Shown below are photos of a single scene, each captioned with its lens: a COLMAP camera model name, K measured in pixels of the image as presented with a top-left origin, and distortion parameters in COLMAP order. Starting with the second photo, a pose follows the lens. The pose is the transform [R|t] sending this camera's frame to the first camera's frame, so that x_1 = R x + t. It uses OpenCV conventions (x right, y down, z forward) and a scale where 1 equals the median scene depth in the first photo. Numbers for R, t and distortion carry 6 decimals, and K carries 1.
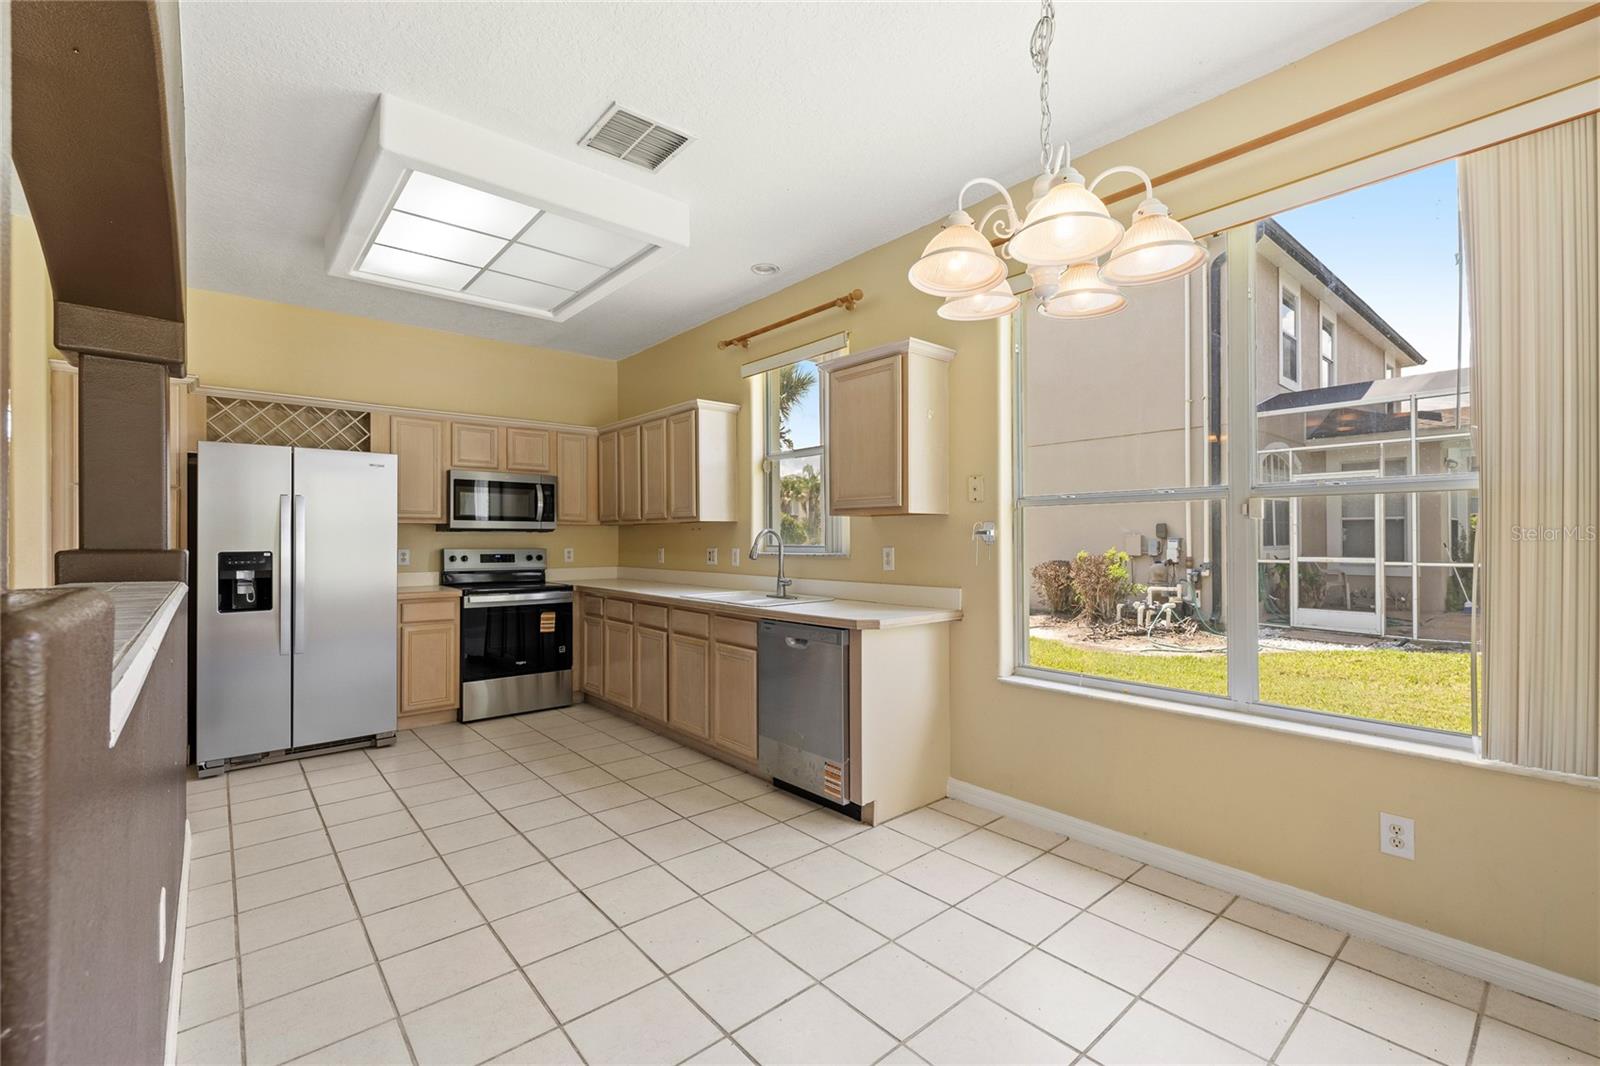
lens RADIAL K [[680.2, 0, 800.0], [0, 680.2, 533.0], [0, 0, 1]] dist [-0.000937, -0.000095]
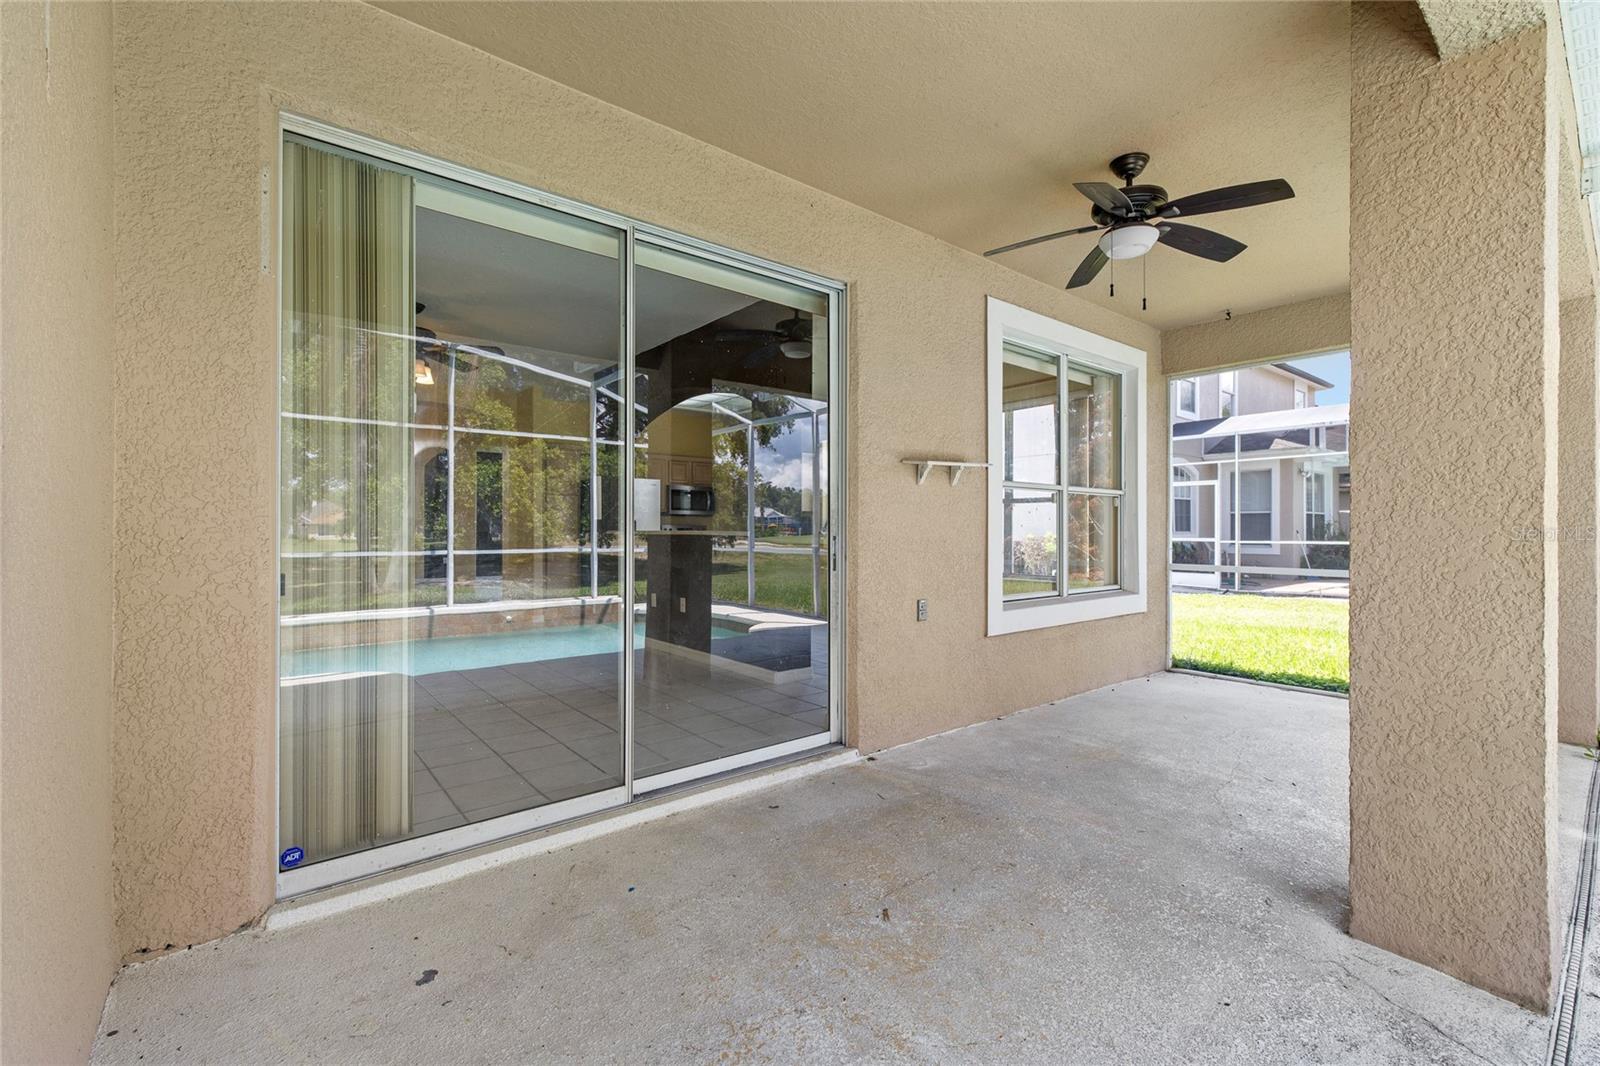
lens RADIAL K [[680.2, 0, 800.0], [0, 680.2, 533.0], [0, 0, 1]] dist [-0.000937, -0.000095]
pose [[0.999731, 0.004728, -0.022697, -0.090592], [-0.004509, 0.999942, 0.009733, 0.027302], [0.022742, -0.009628, 0.999695, -1.007685]]
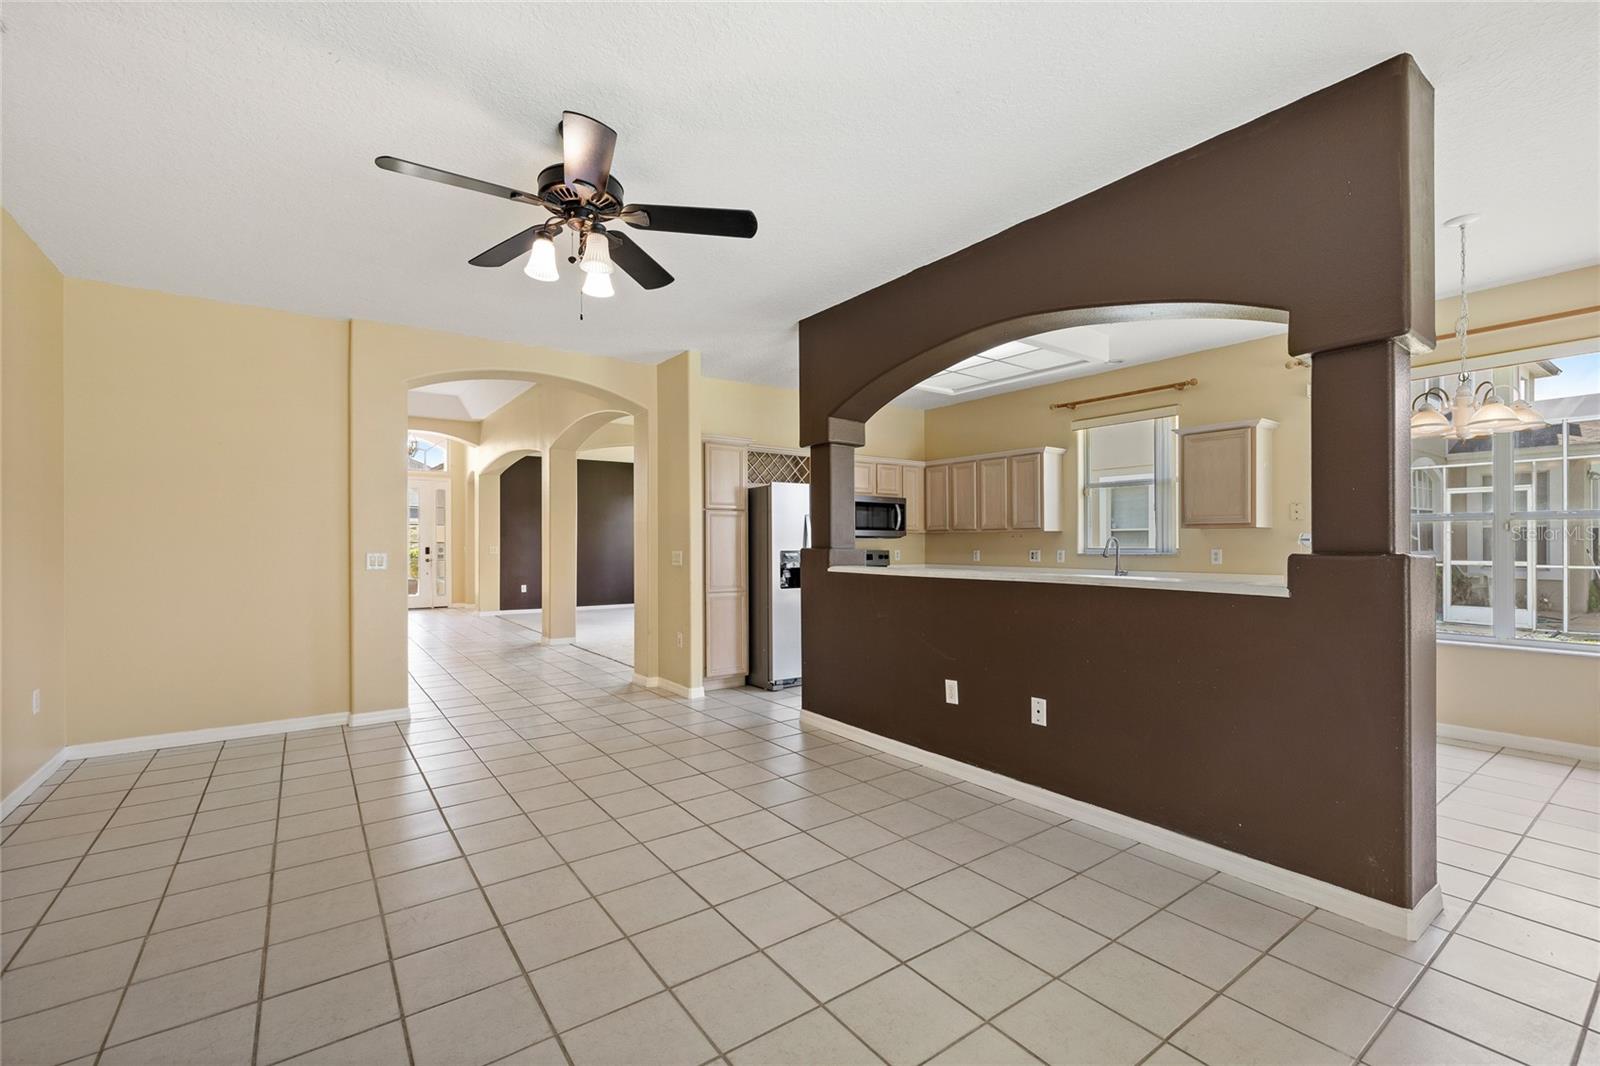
lens RADIAL K [[680.4, 0, 799.7], [0, 680.4, 539.8], [0, 0, 1]] dist [0.001361, 0.000085]
pose [[0.996549, 0.001336, -0.082997, -0.521917], [-0.001154, 0.999997, 0.002245, -0.001326], [0.082999, -0.002142, 0.996547, -0.459653]]
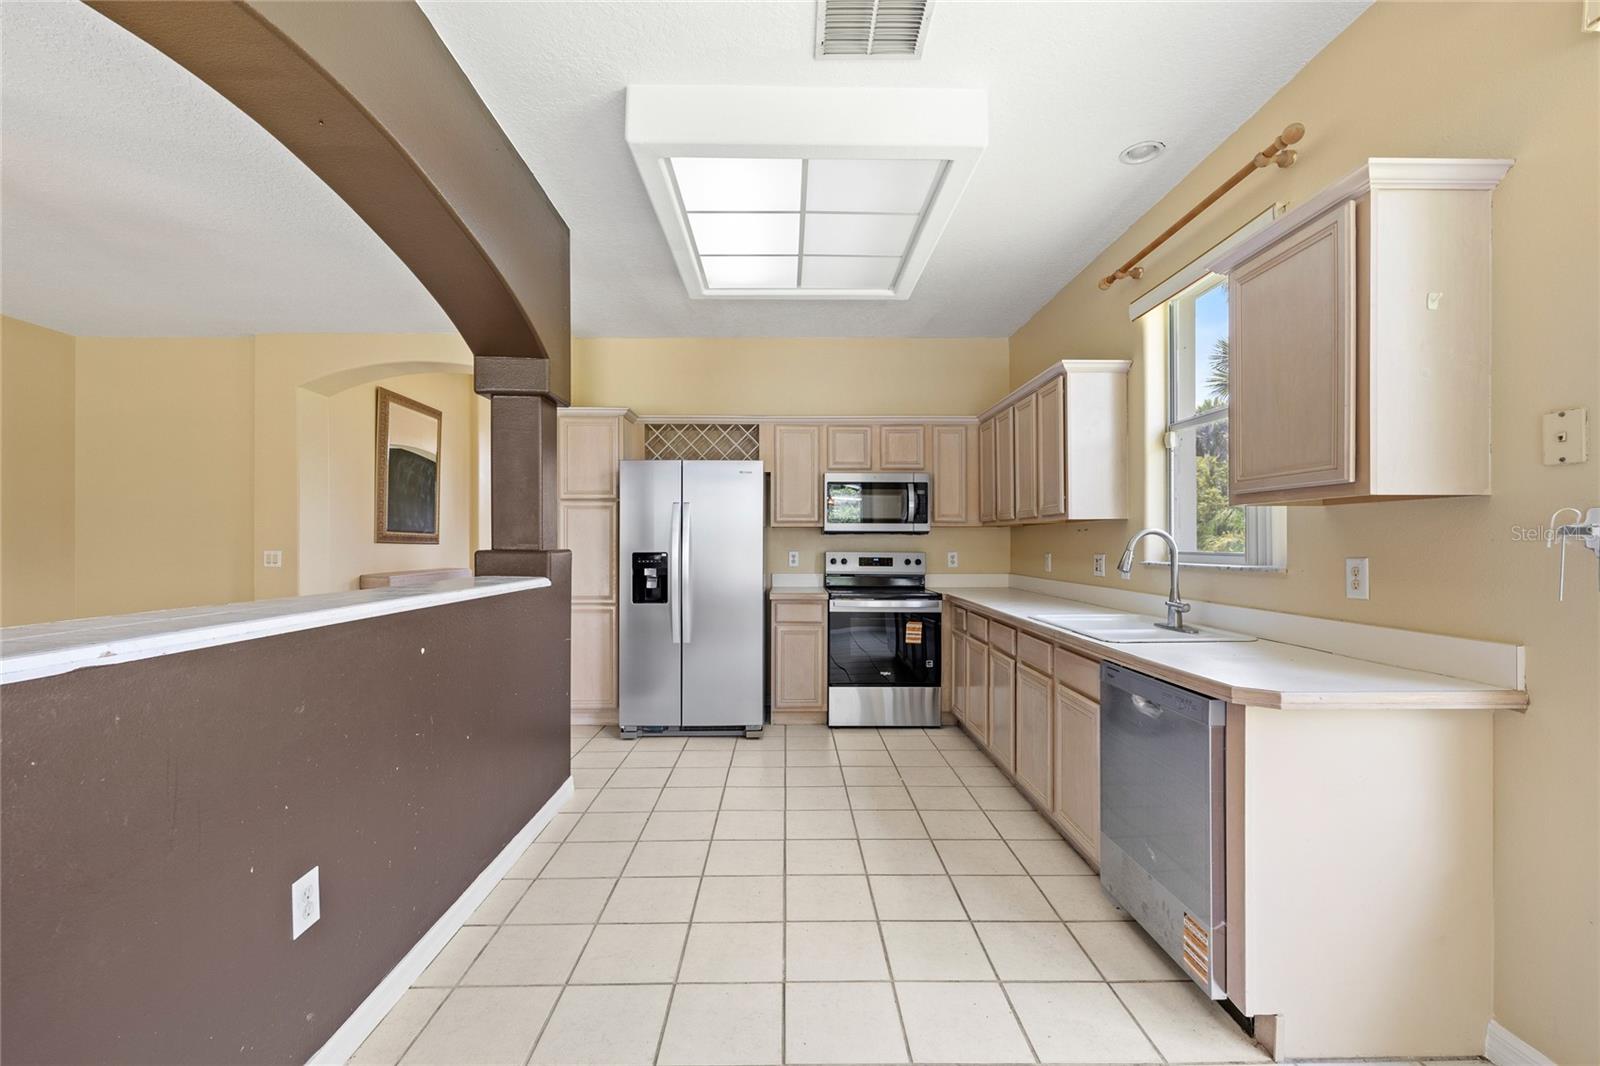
lens RADIAL K [[680.4, 0, 799.7], [0, 680.4, 539.8], [0, 0, 1]] dist [0.001361, 0.000085]
pose [[0.769098, 0.000307, -0.639130, 0.105381], [0.003403, 0.999984, 0.004575, 0.001091], [0.639121, -0.005693, 0.769085, 0.207537]]
